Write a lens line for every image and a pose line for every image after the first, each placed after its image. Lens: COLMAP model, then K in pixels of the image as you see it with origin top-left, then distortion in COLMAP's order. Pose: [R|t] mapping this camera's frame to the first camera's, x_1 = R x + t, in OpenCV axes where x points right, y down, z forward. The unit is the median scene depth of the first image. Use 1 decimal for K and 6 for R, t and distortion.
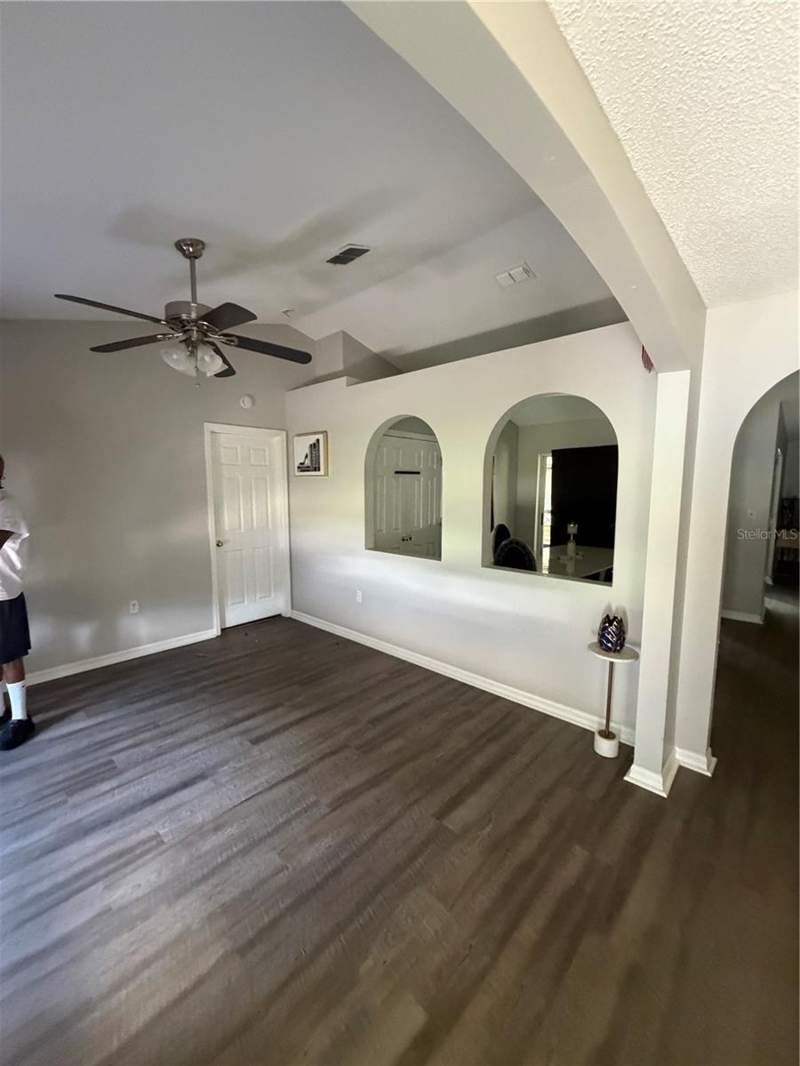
lens RADIAL K [[424.5, 0, 400.0], [0, 424.5, 533.0], [0, 0, 1]] dist [-0.000630, -0.000044]
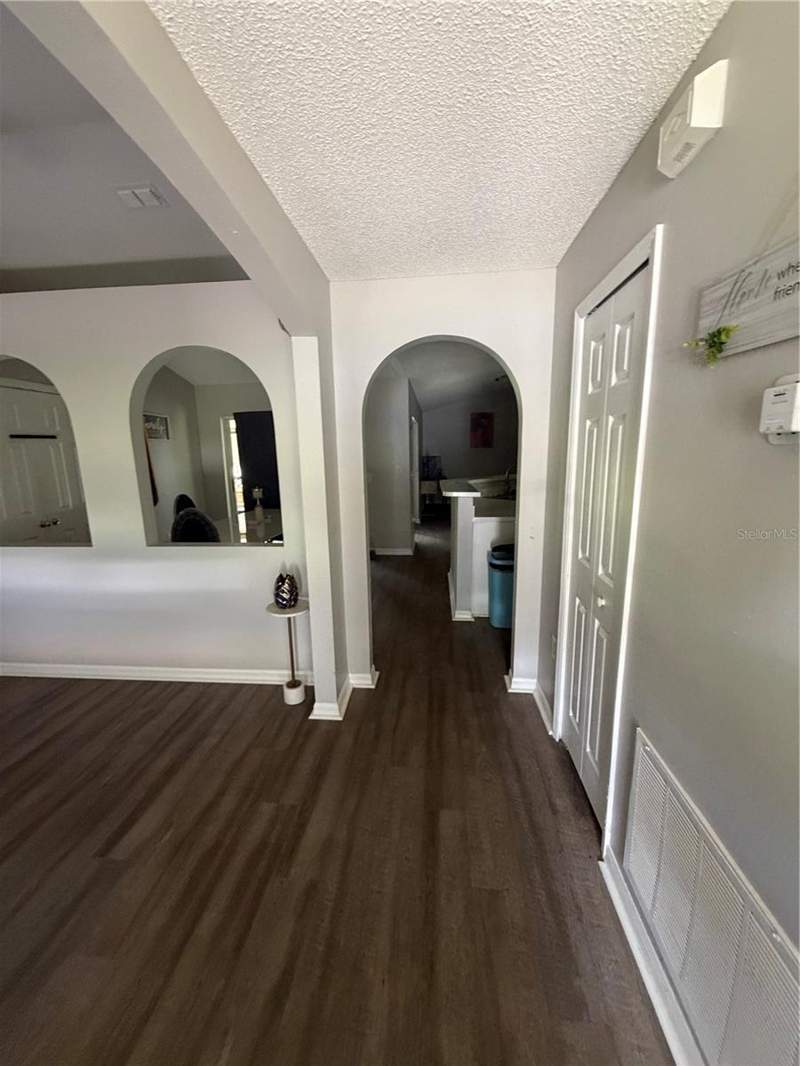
lens RADIAL K [[421.2, 0, 400.0], [0, 421.2, 533.0], [0, 0, 1]] dist [0.001551, 0.000035]
pose [[0.790945, -0.137946, 0.596135, 0.120391], [0.088860, 0.989823, 0.111147, 0.004223], [-0.605400, -0.034938, 0.795154, 0.007693]]
